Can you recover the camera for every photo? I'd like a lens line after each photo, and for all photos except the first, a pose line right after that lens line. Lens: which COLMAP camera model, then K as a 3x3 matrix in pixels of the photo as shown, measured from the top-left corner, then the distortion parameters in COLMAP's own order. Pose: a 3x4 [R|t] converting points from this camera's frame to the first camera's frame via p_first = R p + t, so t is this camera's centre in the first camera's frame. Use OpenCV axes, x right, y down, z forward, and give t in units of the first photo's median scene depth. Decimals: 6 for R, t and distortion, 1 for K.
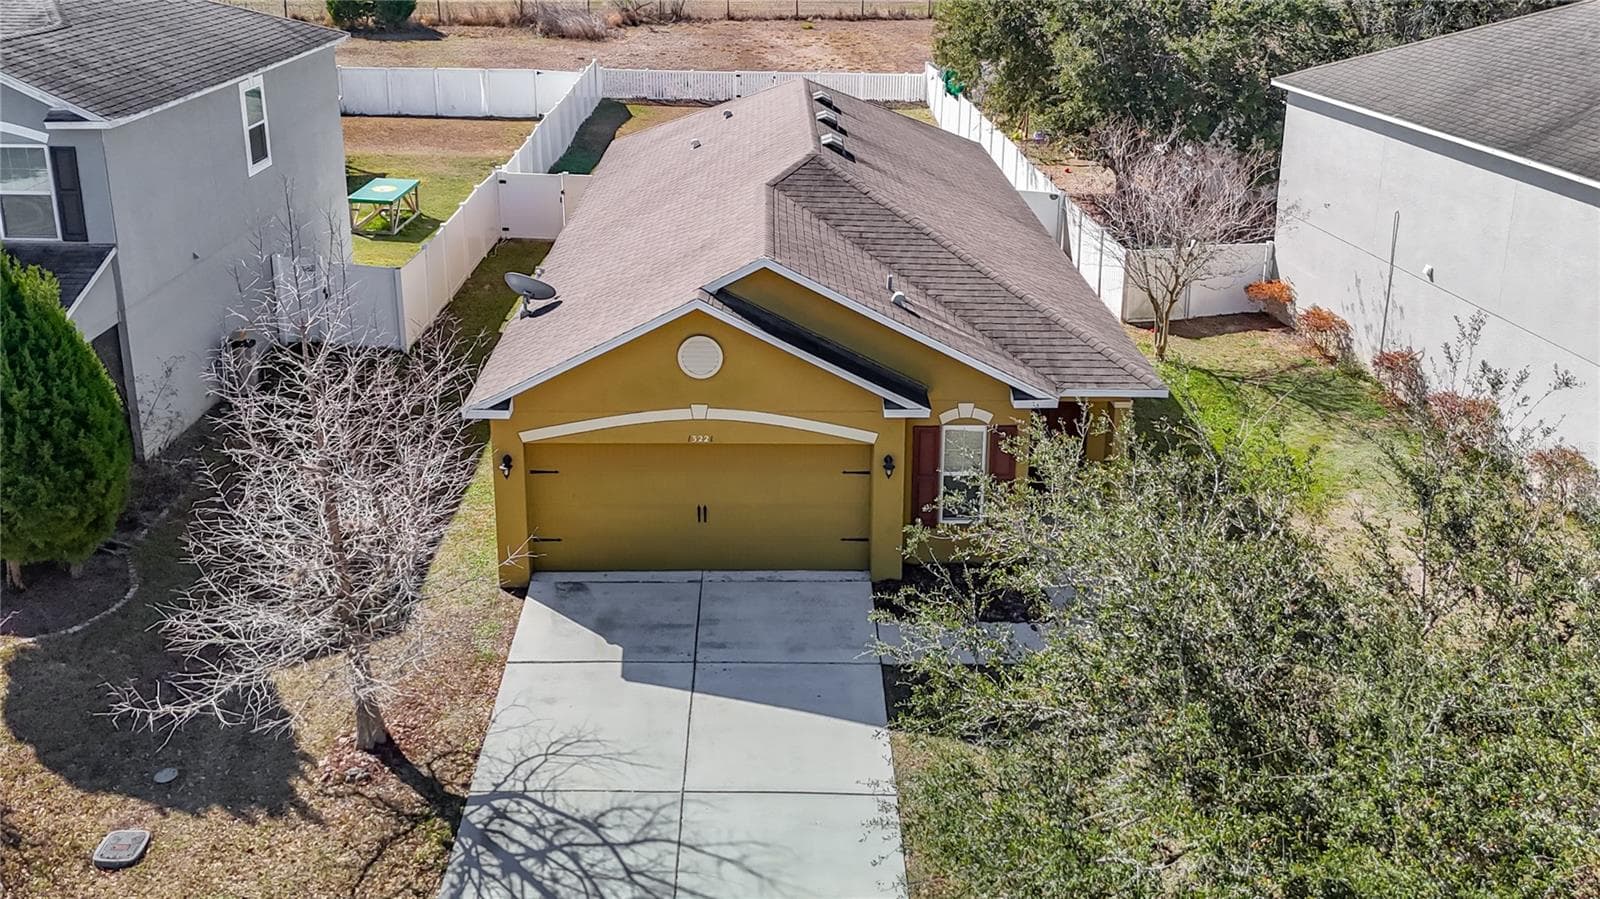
lens RADIAL K [[1483.2, 0, 800.0], [0, 1483.2, 449.5], [0, 0, 1]] dist [0.096168, -0.023888]
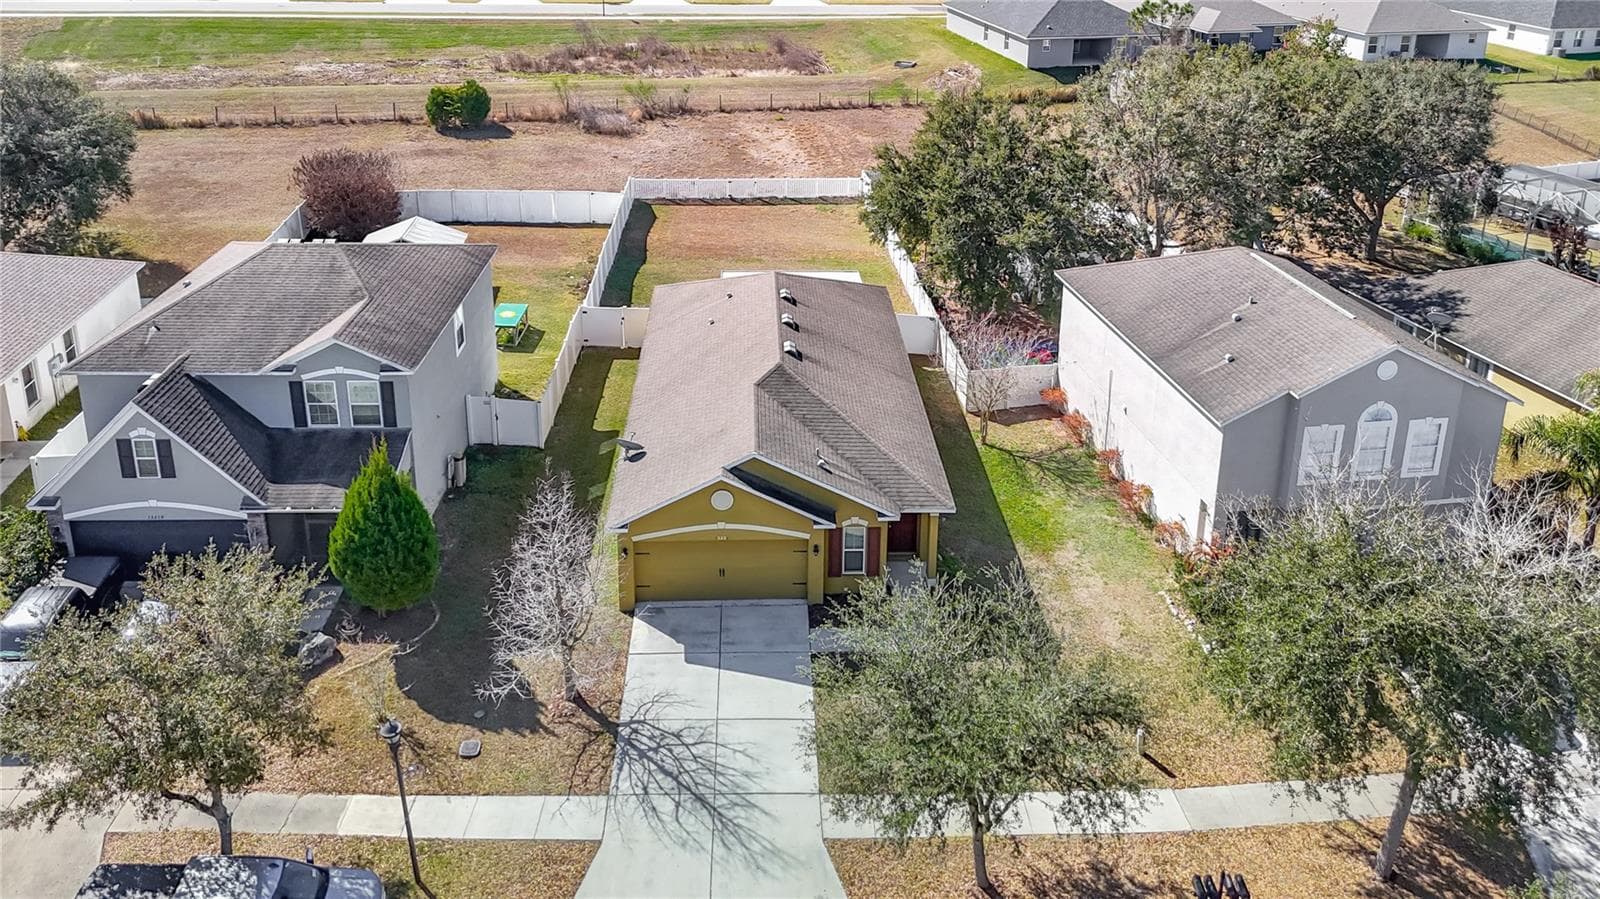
lens RADIAL K [[1269.4, 0, 829.8], [0, 1269.4, 449.5], [0, 0, 1]] dist [0.164994, 0.000102]
pose [[0.999061, 0.001958, 0.043289, 0.004243], [-0.005033, 0.997460, 0.071055, -0.258519], [-0.043040, -0.071206, 0.996533, -0.735254]]
